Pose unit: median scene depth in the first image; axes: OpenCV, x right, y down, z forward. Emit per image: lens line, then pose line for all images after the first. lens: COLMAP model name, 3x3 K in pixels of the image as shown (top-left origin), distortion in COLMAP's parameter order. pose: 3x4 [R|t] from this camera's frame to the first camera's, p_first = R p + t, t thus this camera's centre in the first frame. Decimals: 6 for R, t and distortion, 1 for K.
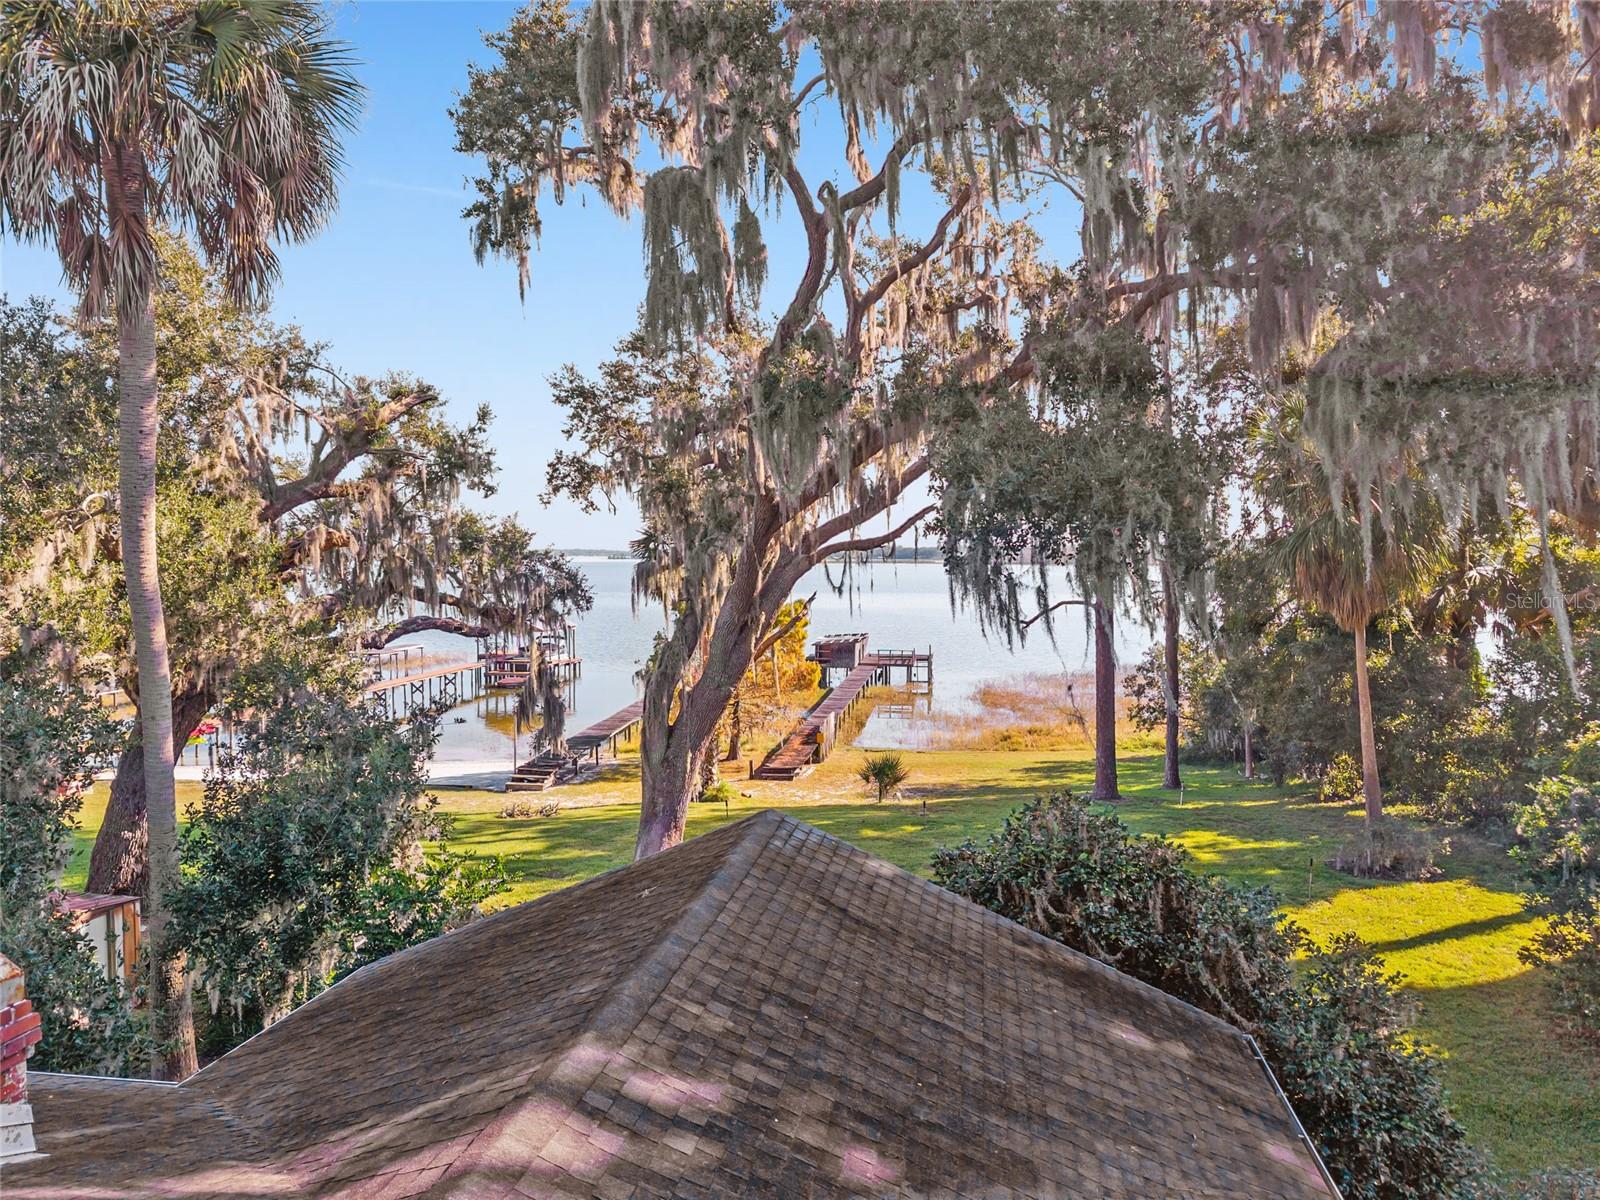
lens RADIAL K [[1060.3, 0, 790.0], [0, 1060.3, 603.2], [0, 0, 1]] dist [0.072273, -0.111059]
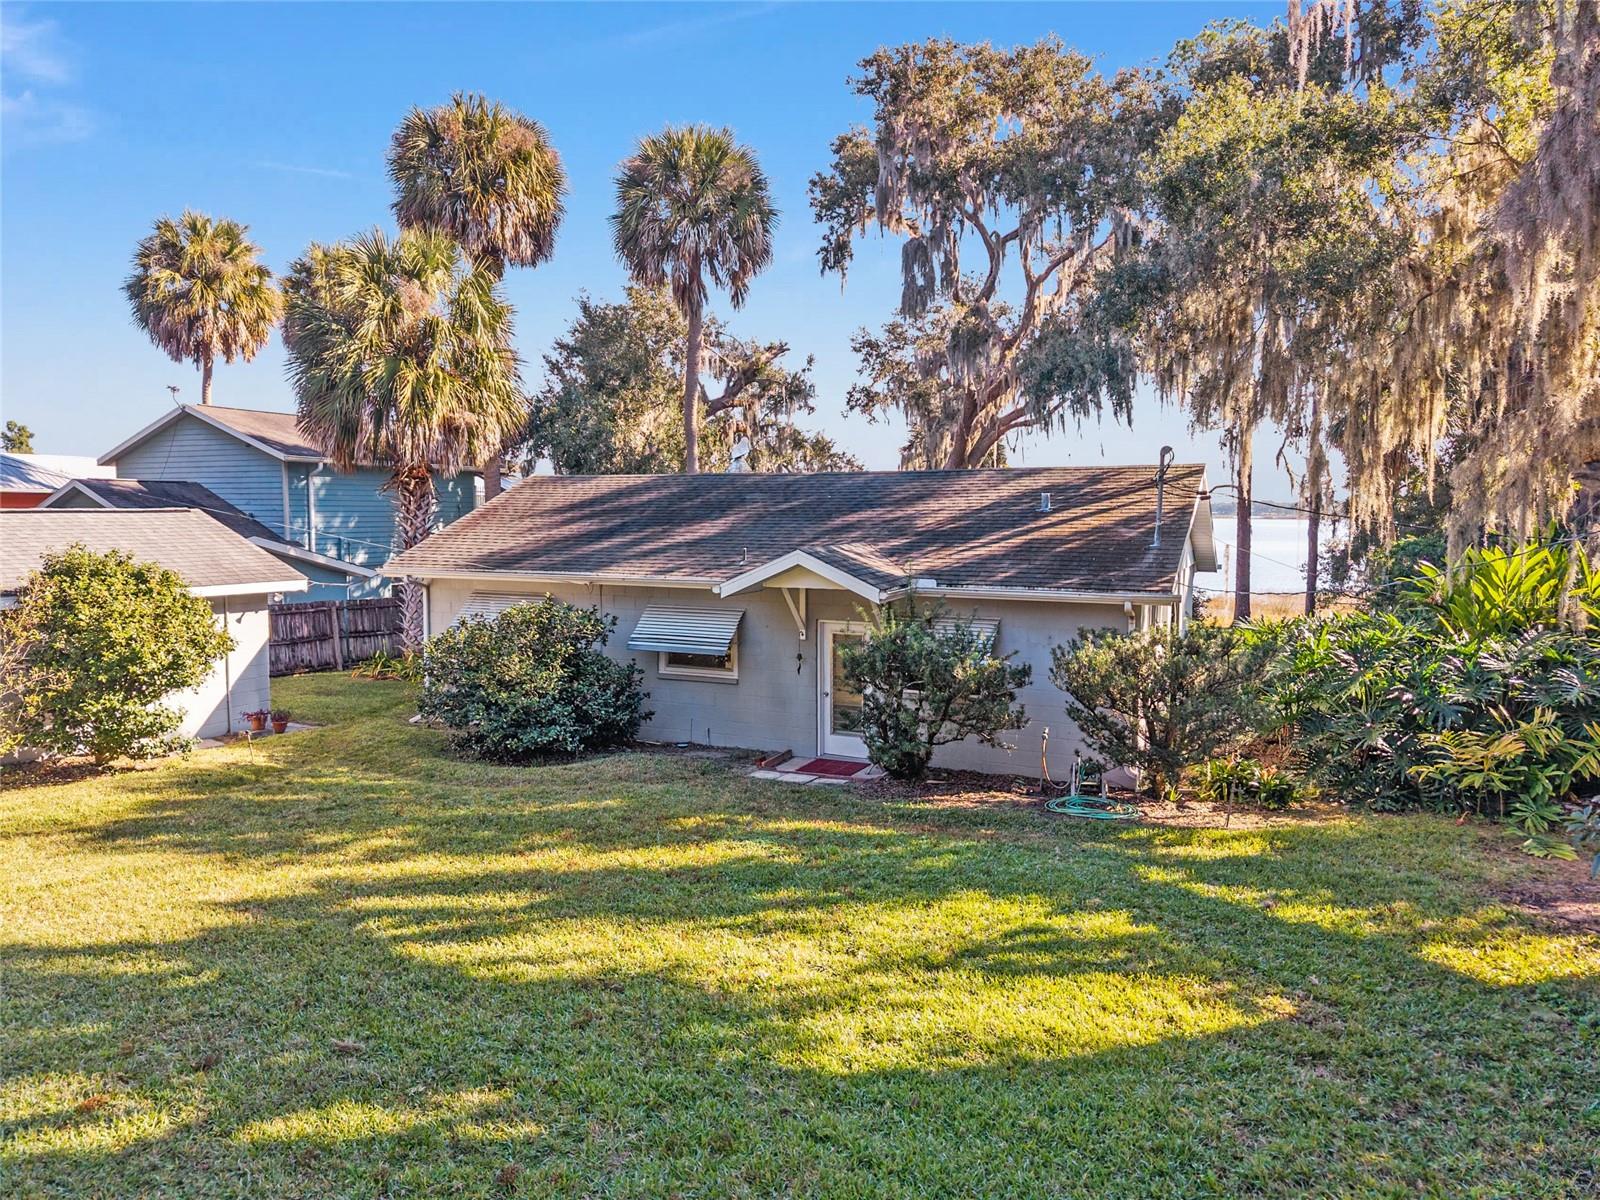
lens RADIAL K [[1055.4, 0, 776.5], [0, 1055.4, 637.3], [0, 0, 1]] dist [-0.002518, 0.000007]
pose [[0.963206, 0.032720, -0.266764, 0.128170], [-0.013384, 0.997170, 0.073983, 0.152937], [0.268429, -0.067691, 0.960918, -0.711457]]
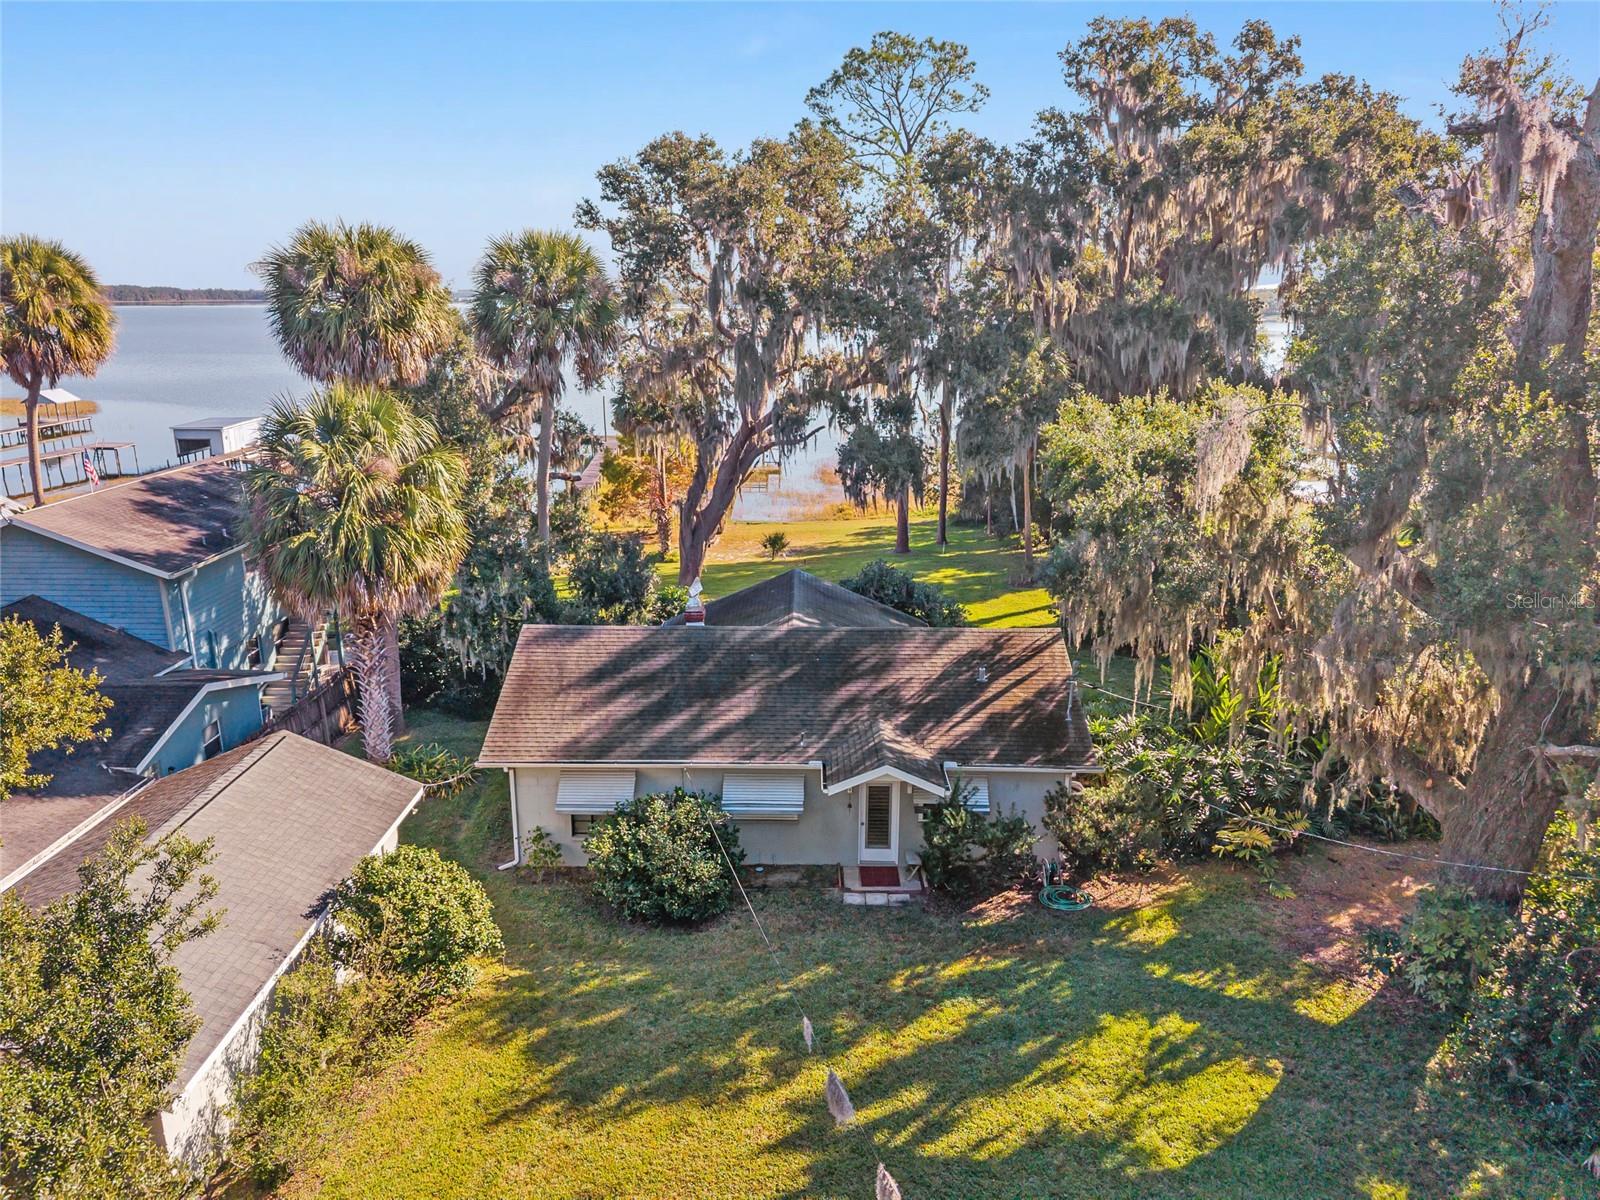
lens RADIAL K [[1055.4, 0, 776.5], [0, 1055.4, 637.3], [0, 0, 1]] dist [-0.002518, 0.000007]
pose [[0.987855, -0.046766, 0.148177, -0.248003], [0.006296, 0.964896, 0.262557, -0.201807], [-0.155254, -0.258435, 0.953471, -0.952787]]
